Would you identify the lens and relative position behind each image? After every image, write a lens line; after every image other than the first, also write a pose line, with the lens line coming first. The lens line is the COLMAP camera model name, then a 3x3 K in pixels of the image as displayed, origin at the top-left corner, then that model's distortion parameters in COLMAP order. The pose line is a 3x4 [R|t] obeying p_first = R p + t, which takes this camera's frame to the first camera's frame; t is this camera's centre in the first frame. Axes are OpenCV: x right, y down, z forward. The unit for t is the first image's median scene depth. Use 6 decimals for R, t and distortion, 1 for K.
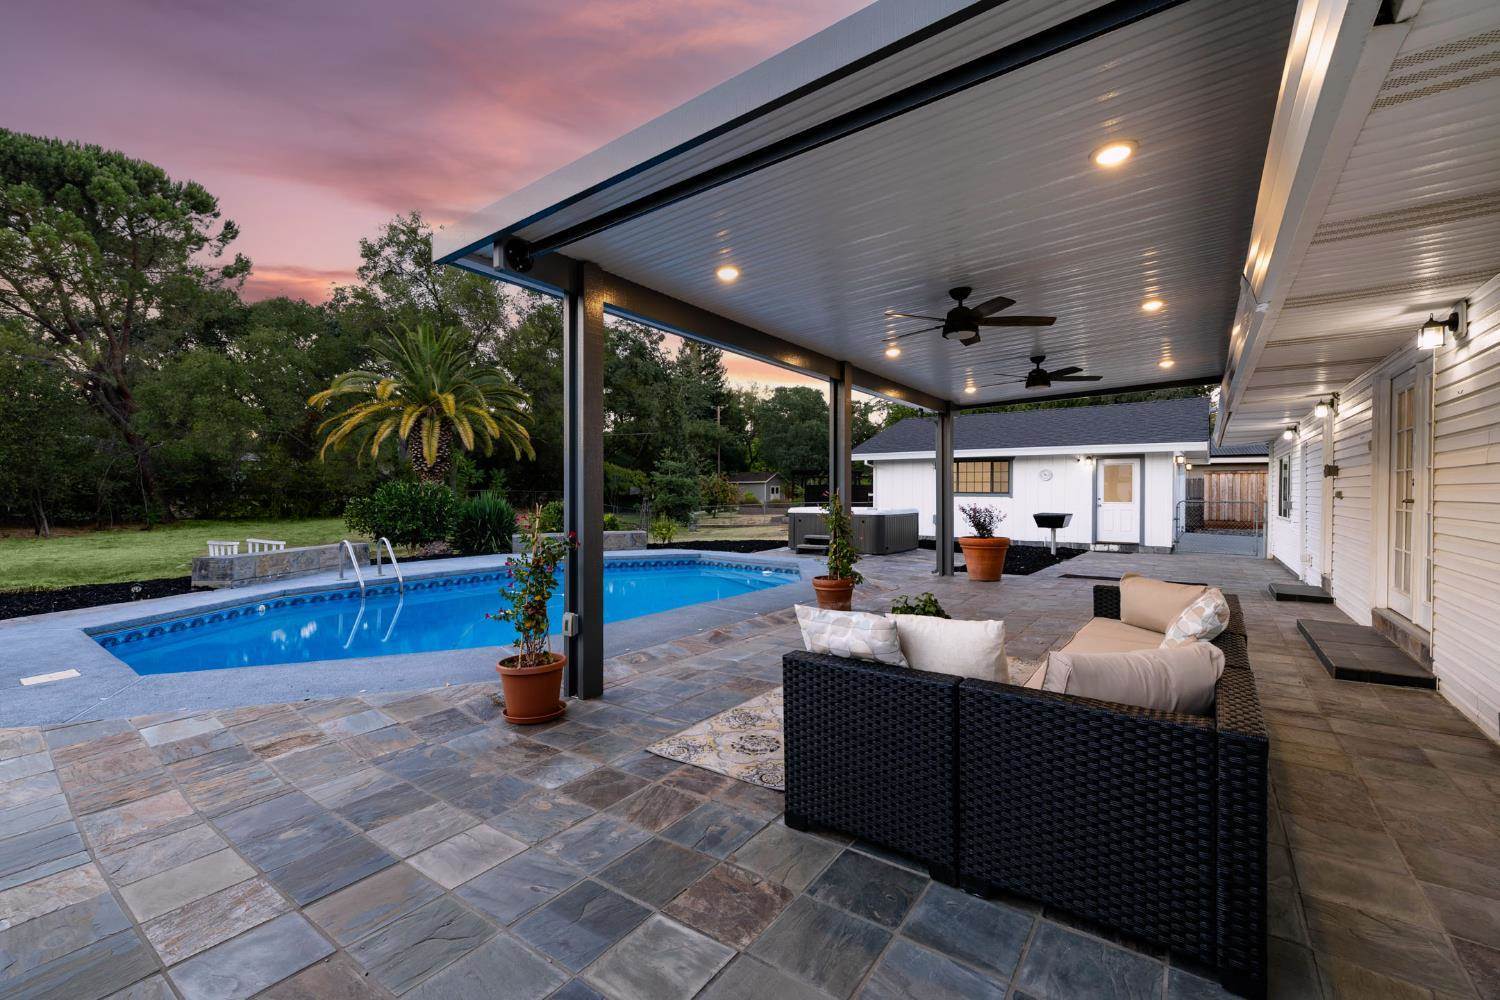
lens RADIAL K [[614.7, 0, 742.0], [0, 614.7, 502.3], [0, 0, 1]] dist [-0.002227, 0.000538]
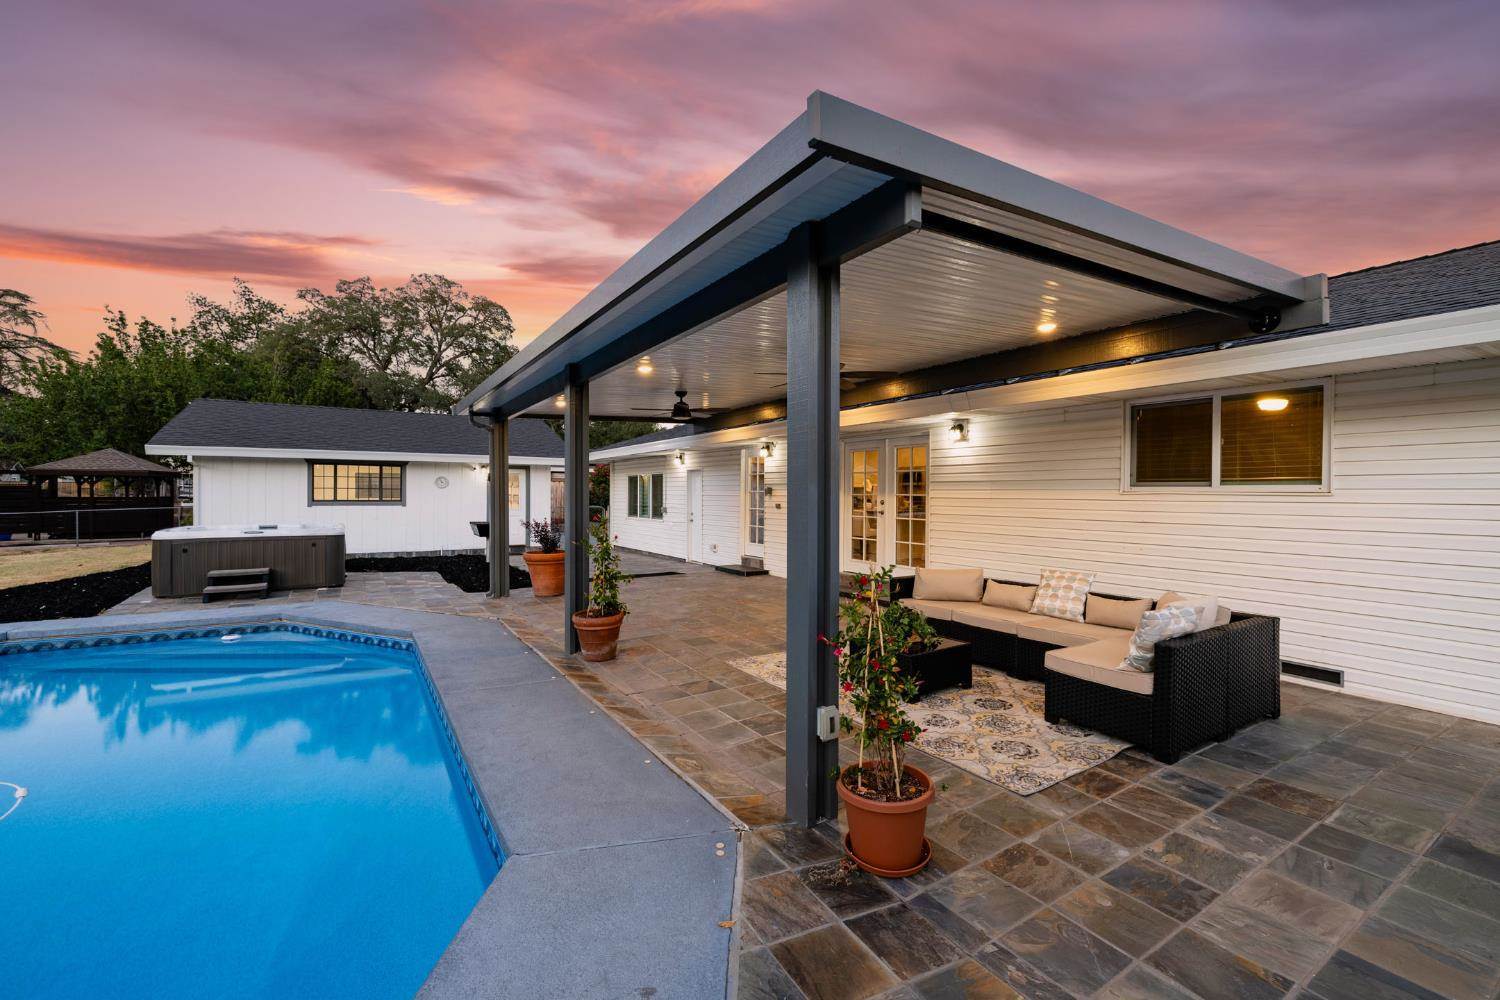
lens RADIAL K [[614.7, 0, 743.8], [0, 614.7, 492.1], [0, 0, 1]] dist [-0.002227, 0.000538]
pose [[0.402311, 0.002321, 0.915500, -1.224779], [0.014504, 0.999855, -0.008908, -0.082688], [-0.915388, 0.016862, 0.402219, 0.990424]]
